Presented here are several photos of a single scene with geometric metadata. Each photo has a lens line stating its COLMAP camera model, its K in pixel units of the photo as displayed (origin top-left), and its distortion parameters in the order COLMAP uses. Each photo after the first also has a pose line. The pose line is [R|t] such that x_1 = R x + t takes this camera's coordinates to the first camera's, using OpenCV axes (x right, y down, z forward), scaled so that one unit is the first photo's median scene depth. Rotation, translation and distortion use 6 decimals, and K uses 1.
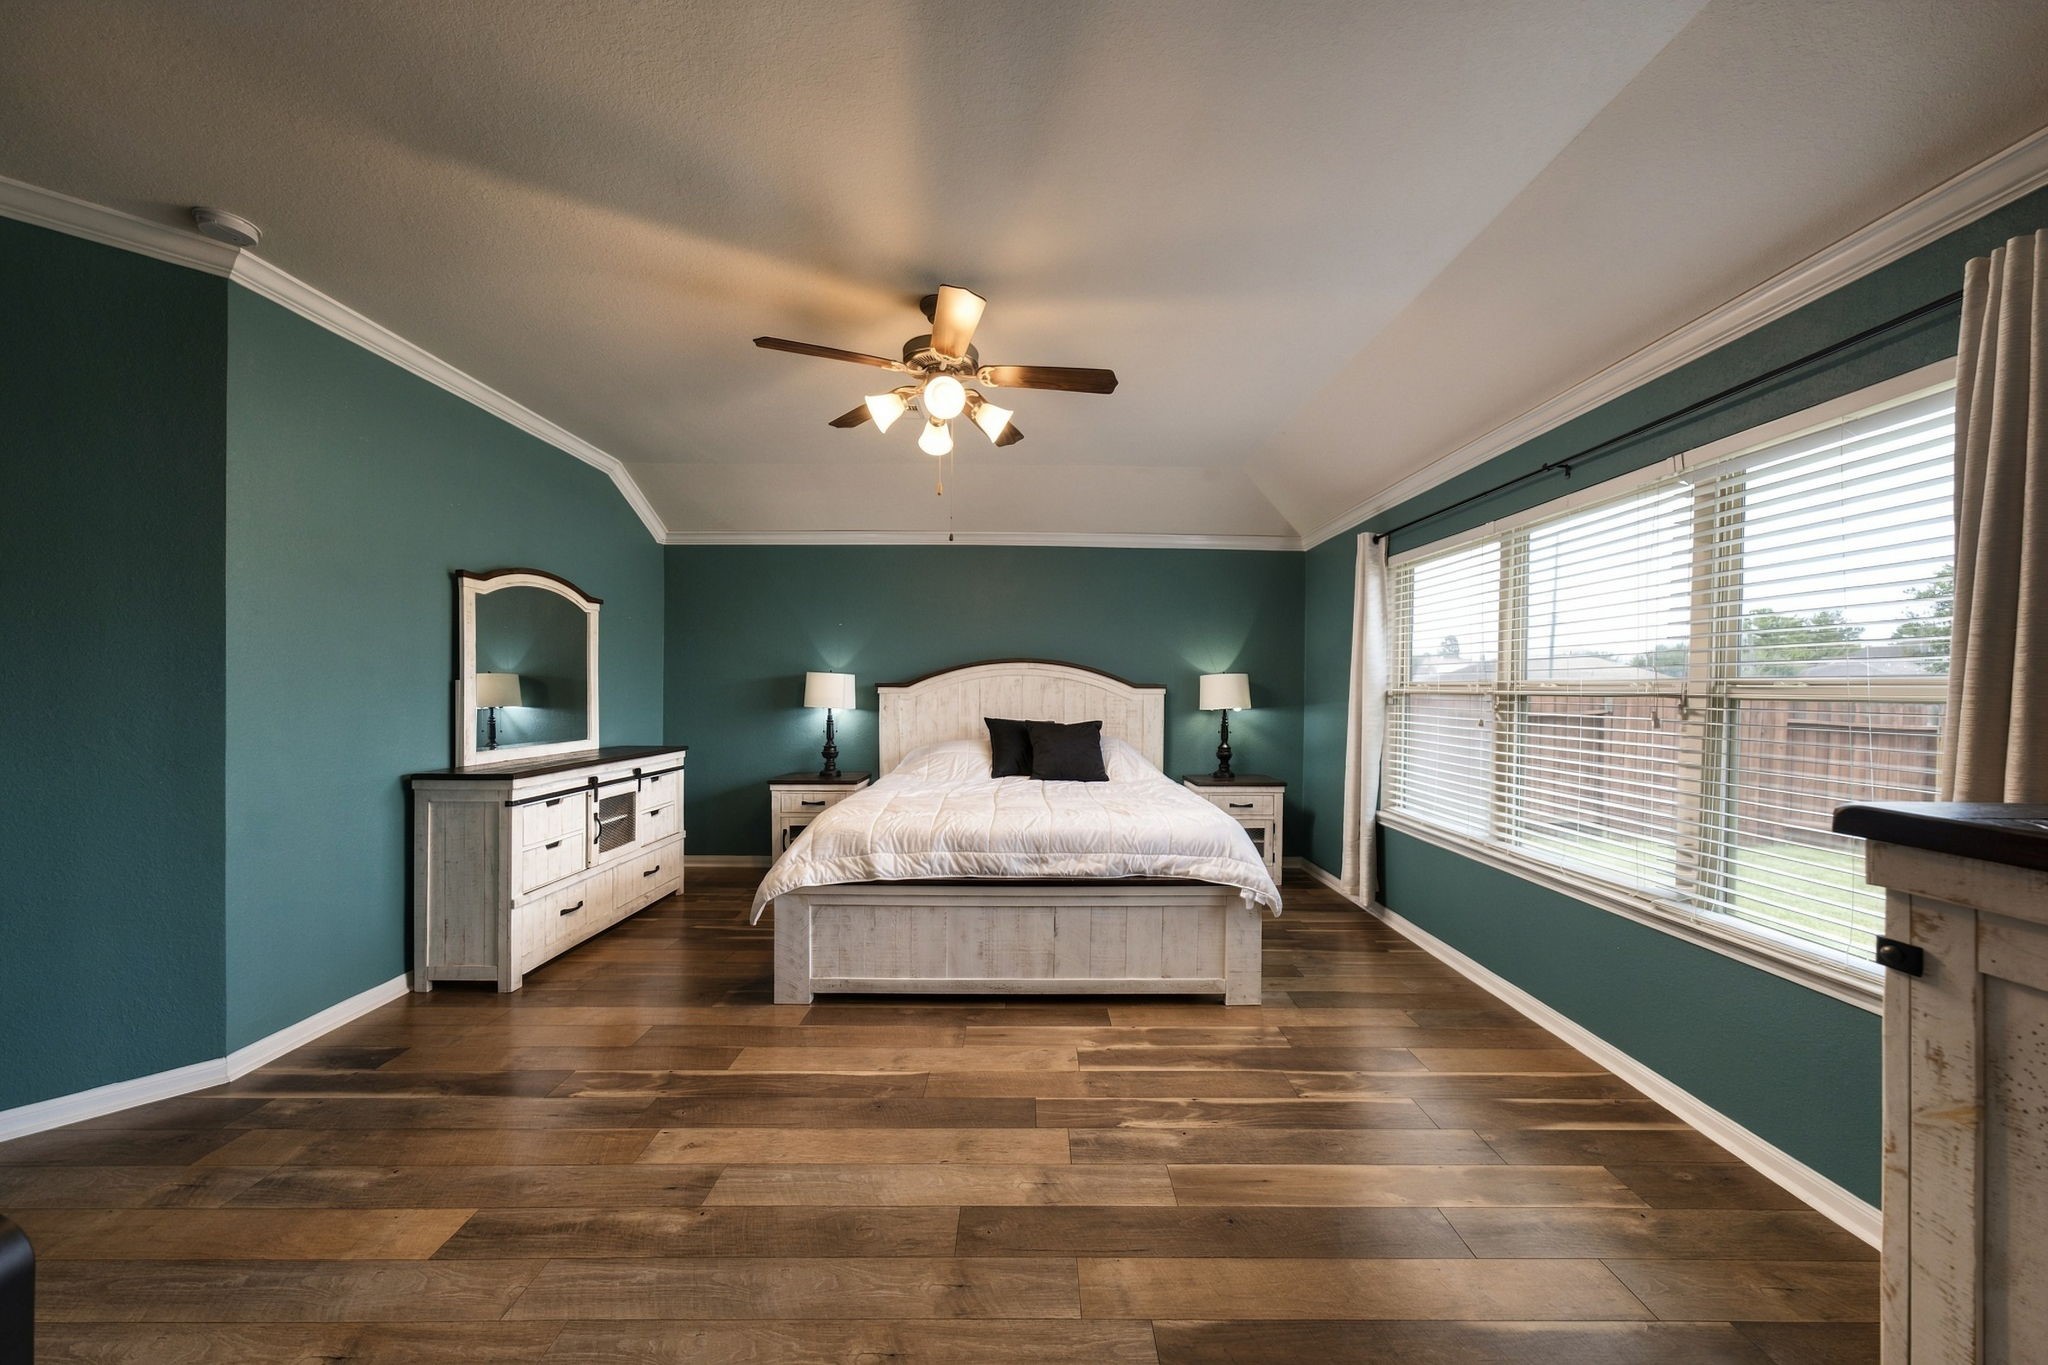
lens RADIAL K [[716.7, 0, 1038.0], [0, 716.7, 692.6], [0, 0, 1]] dist [-0.000969, -0.000012]
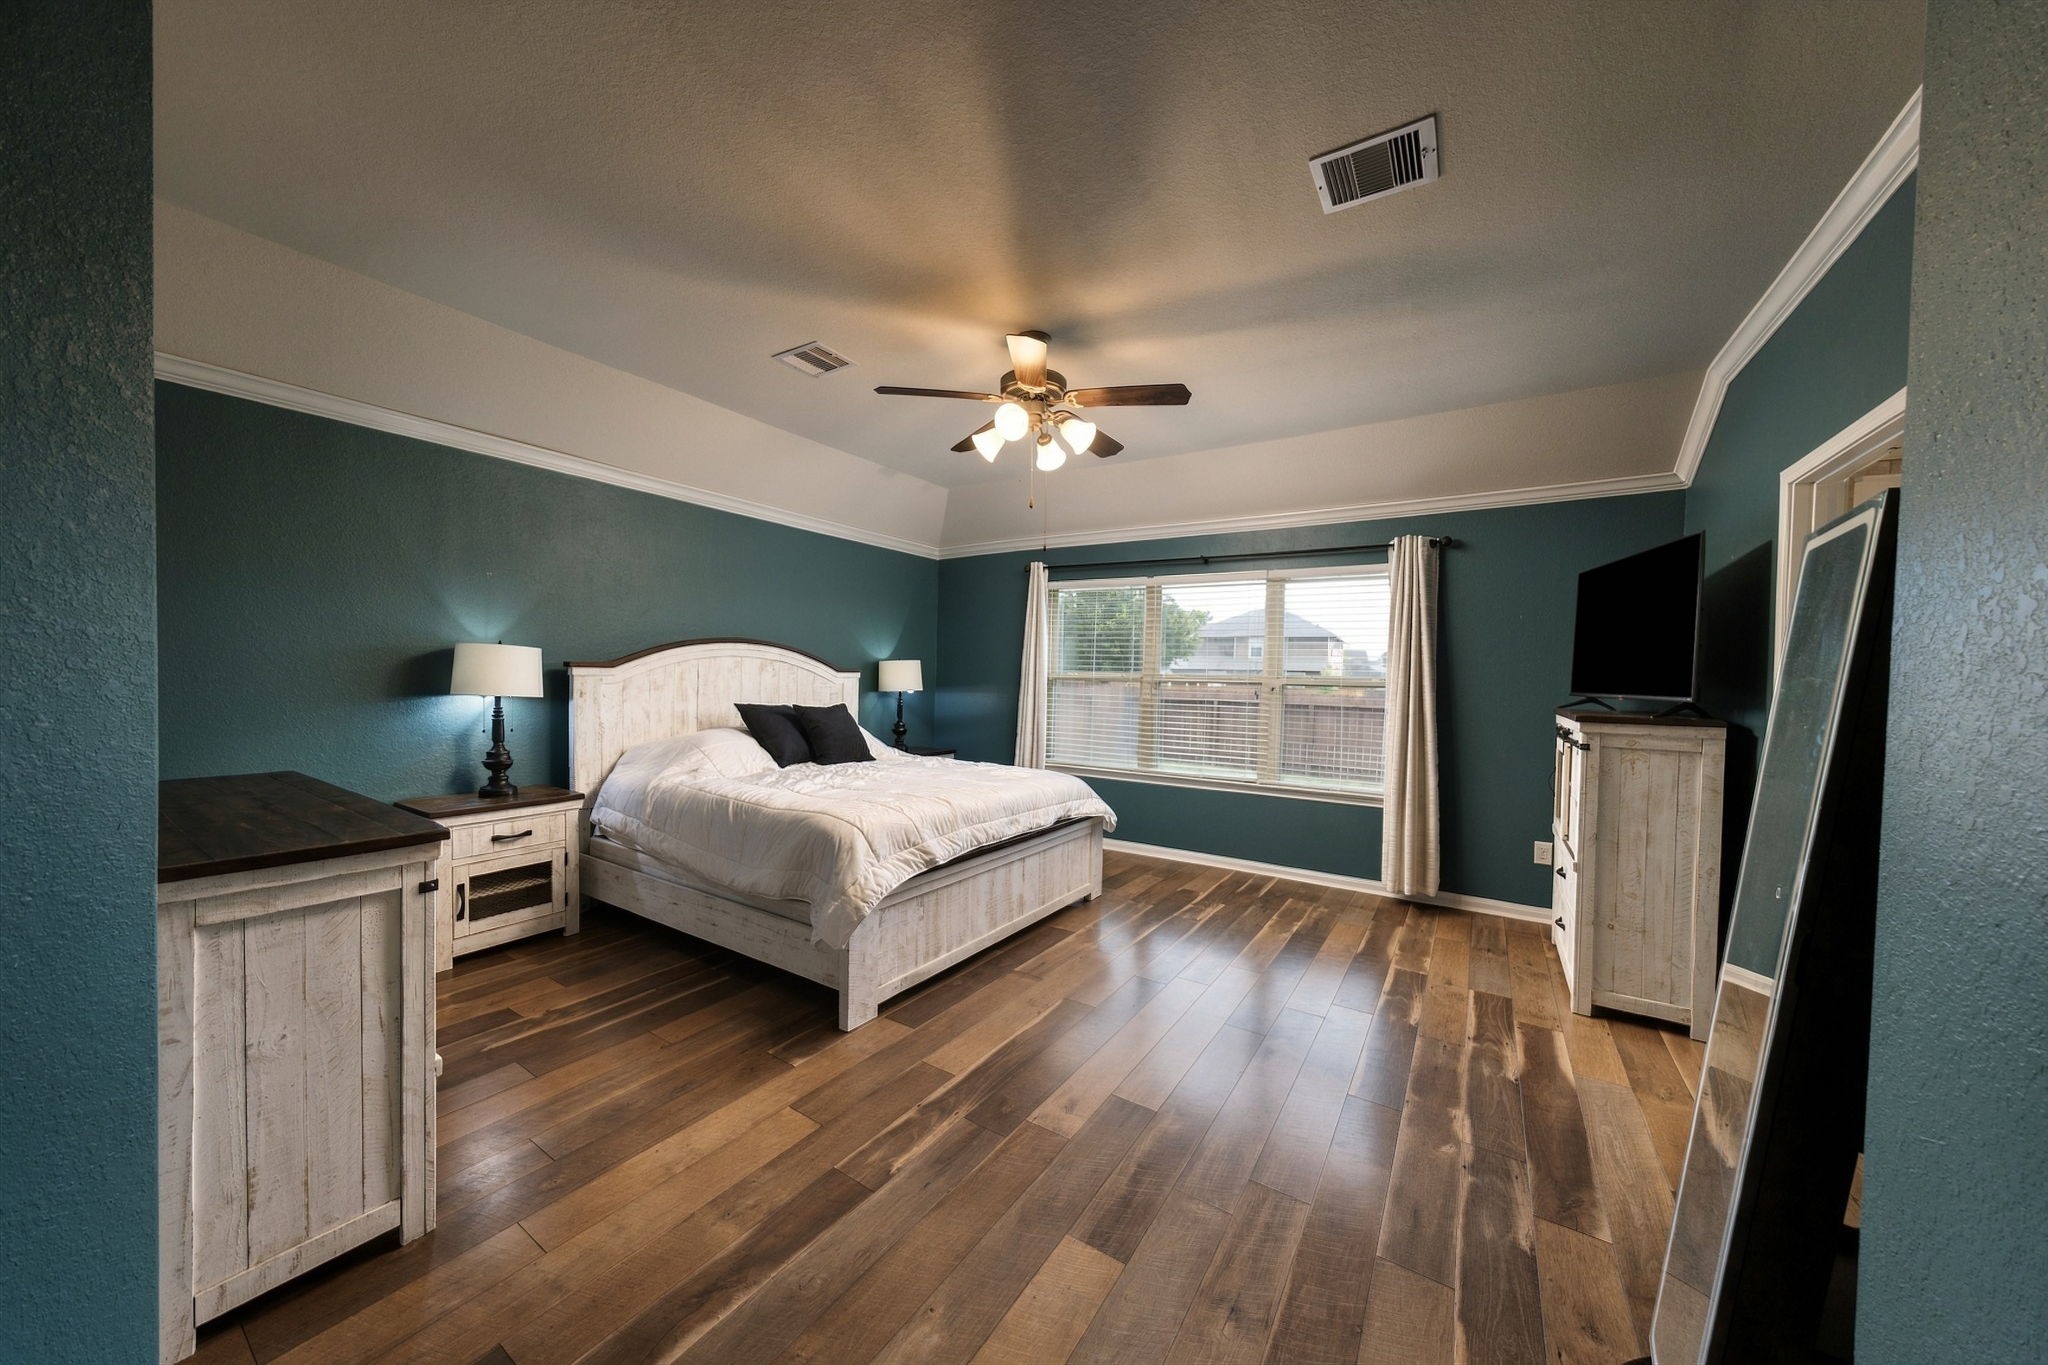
lens RADIAL K [[716.7, 0, 1038.0], [0, 716.7, 692.6], [0, 0, 1]] dist [-0.000969, -0.000012]
pose [[0.530149, -0.014274, 0.847784, -0.946710], [-0.014957, 0.999545, 0.026182, -0.011845], [-0.847772, -0.026561, 0.529695, 0.326740]]
